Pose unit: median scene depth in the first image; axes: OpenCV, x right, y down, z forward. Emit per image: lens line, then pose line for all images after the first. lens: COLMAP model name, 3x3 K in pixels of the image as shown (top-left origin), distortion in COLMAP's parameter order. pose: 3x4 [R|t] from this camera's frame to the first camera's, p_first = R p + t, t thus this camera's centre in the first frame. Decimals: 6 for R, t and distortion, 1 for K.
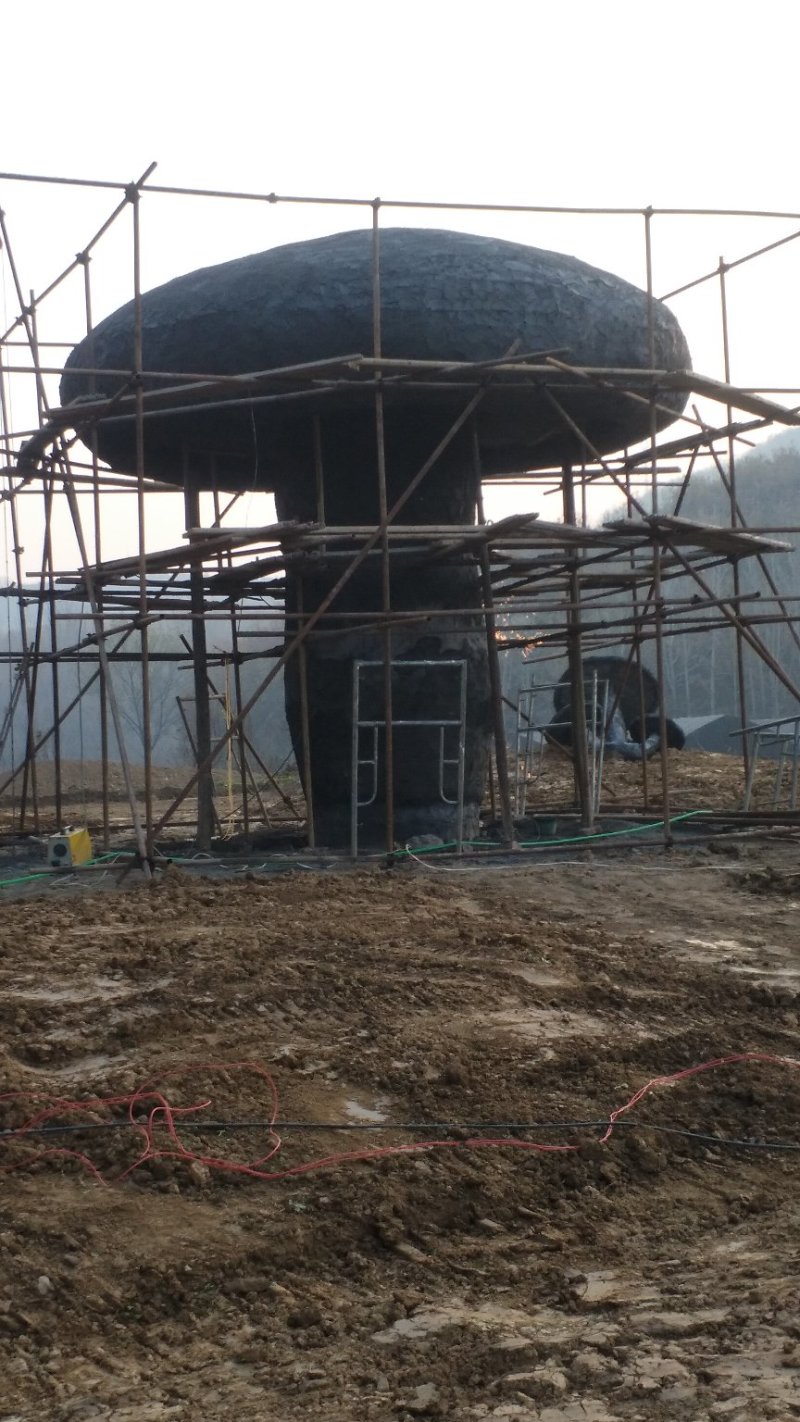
lens RADIAL K [[1072.2, 0, 400.0], [0, 1072.2, 711.0], [0, 0, 1]] dist [0.052934, -0.000406]
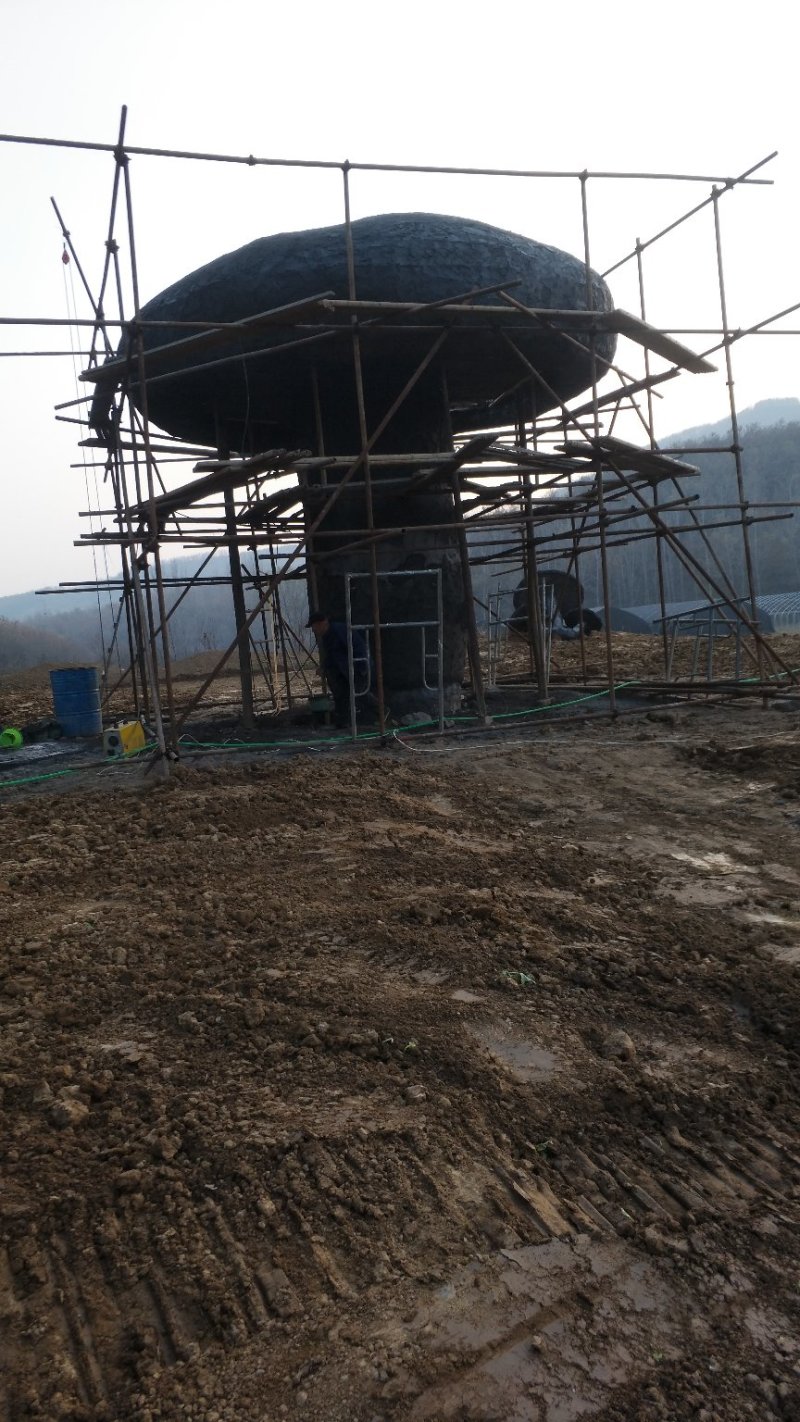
lens RADIAL K [[1069.0, 0, 360.2], [0, 1069.0, 712.4], [0, 0, 1]] dist [0.003442, -0.001061]
pose [[0.999117, -0.041160, -0.008471, -0.025763], [0.041754, 0.995117, 0.089431, 0.000628], [0.004748, -0.089706, 0.995957, -0.202187]]
